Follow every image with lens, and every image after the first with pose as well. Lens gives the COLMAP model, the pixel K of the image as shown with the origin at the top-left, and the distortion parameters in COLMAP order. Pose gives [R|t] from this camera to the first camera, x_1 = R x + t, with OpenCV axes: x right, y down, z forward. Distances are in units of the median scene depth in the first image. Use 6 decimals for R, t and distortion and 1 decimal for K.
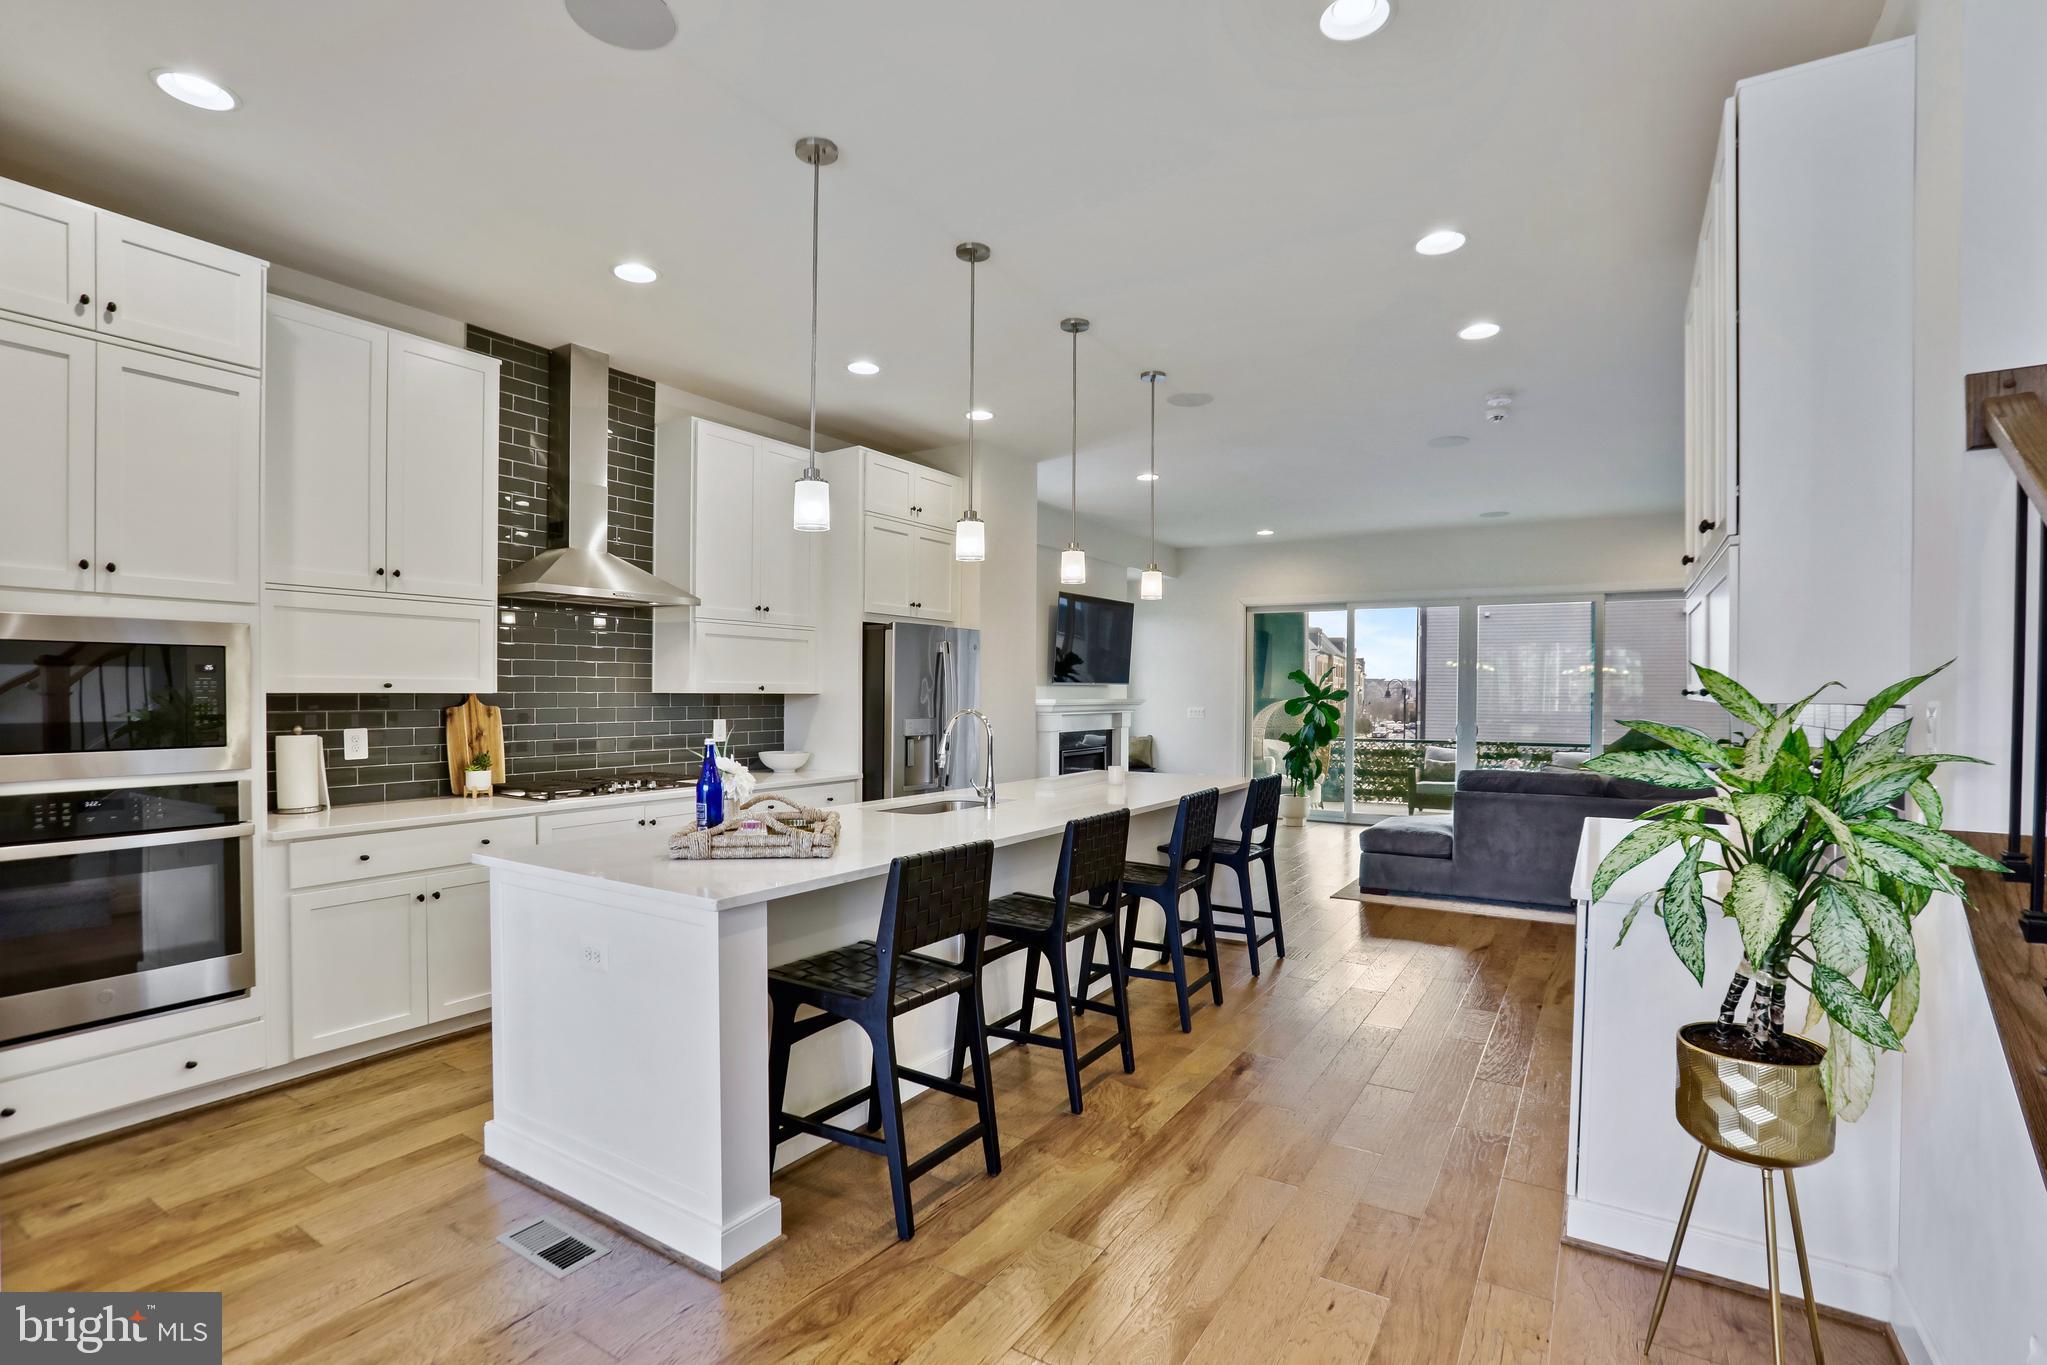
lens RADIAL K [[958.0, 0, 1023.2], [0, 958.0, 691.9], [0, 0, 1]] dist [-0.067027, 0.026975]
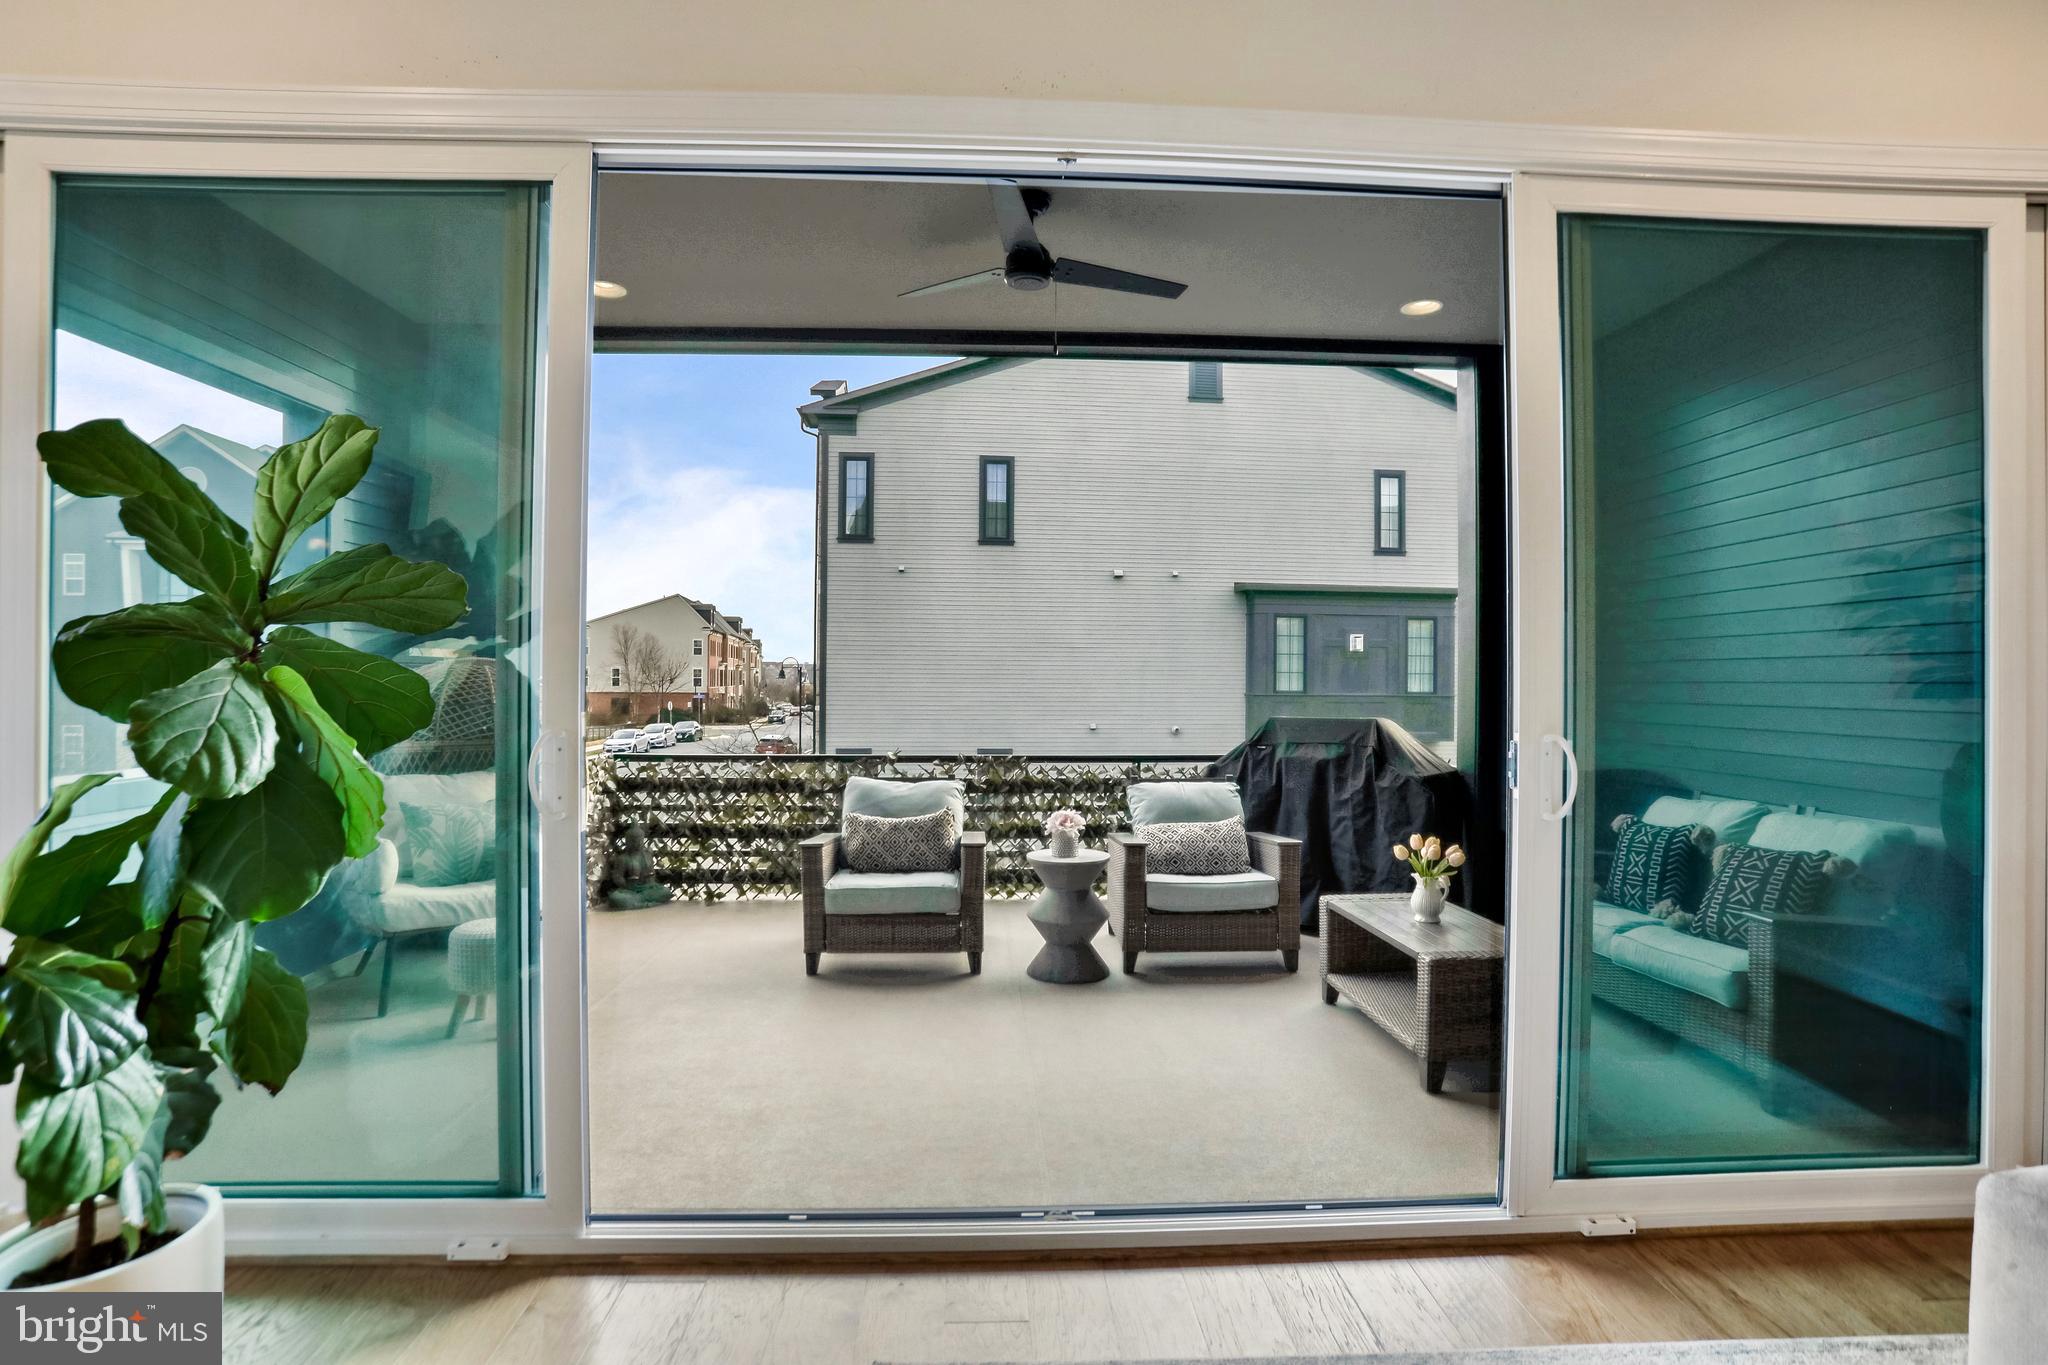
lens RADIAL K [[980.4, 0, 1021.4], [0, 980.4, 673.0], [0, 0, 1]] dist [-0.049069, 0.001233]
pose [[0.820274, 0.004868, 0.571950, 0.256335], [-0.006450, 0.999979, 0.000739, 0.012661], [-0.571934, -0.004295, 0.820288, 0.634942]]
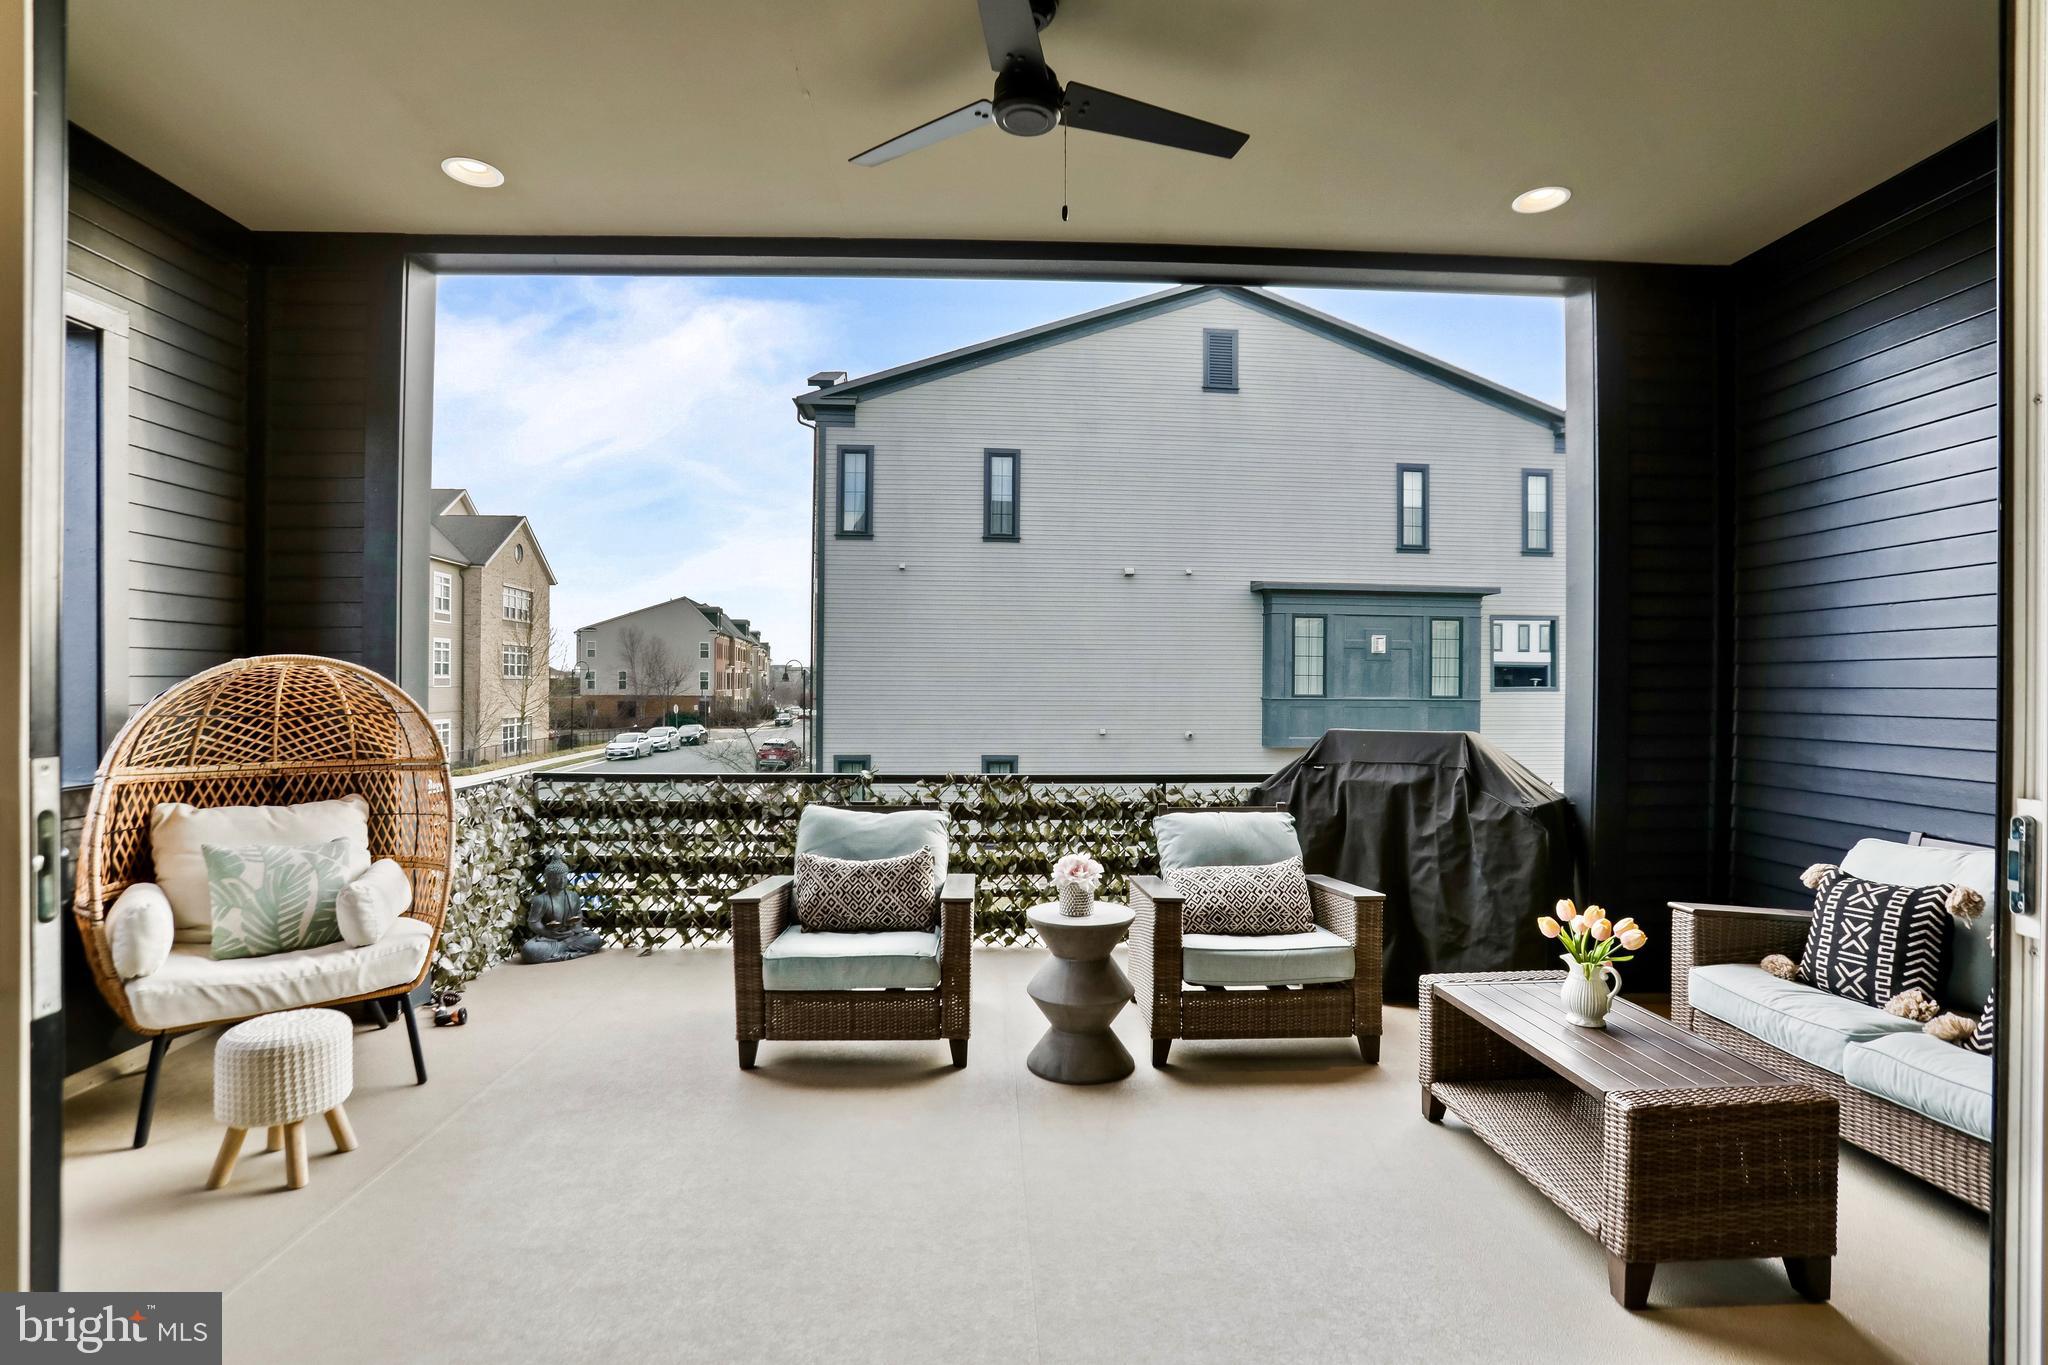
lens RADIAL K [[972.7, 0, 1024.0], [0, 972.7, 682.5], [0, 0, 1]] dist [-0.065421, 0.028281]
pose [[0.823403, 0.001344, 0.567455, 0.312033], [-0.006764, 0.999949, 0.007446, 0.012896], [-0.567416, -0.009969, 0.823371, 0.709754]]
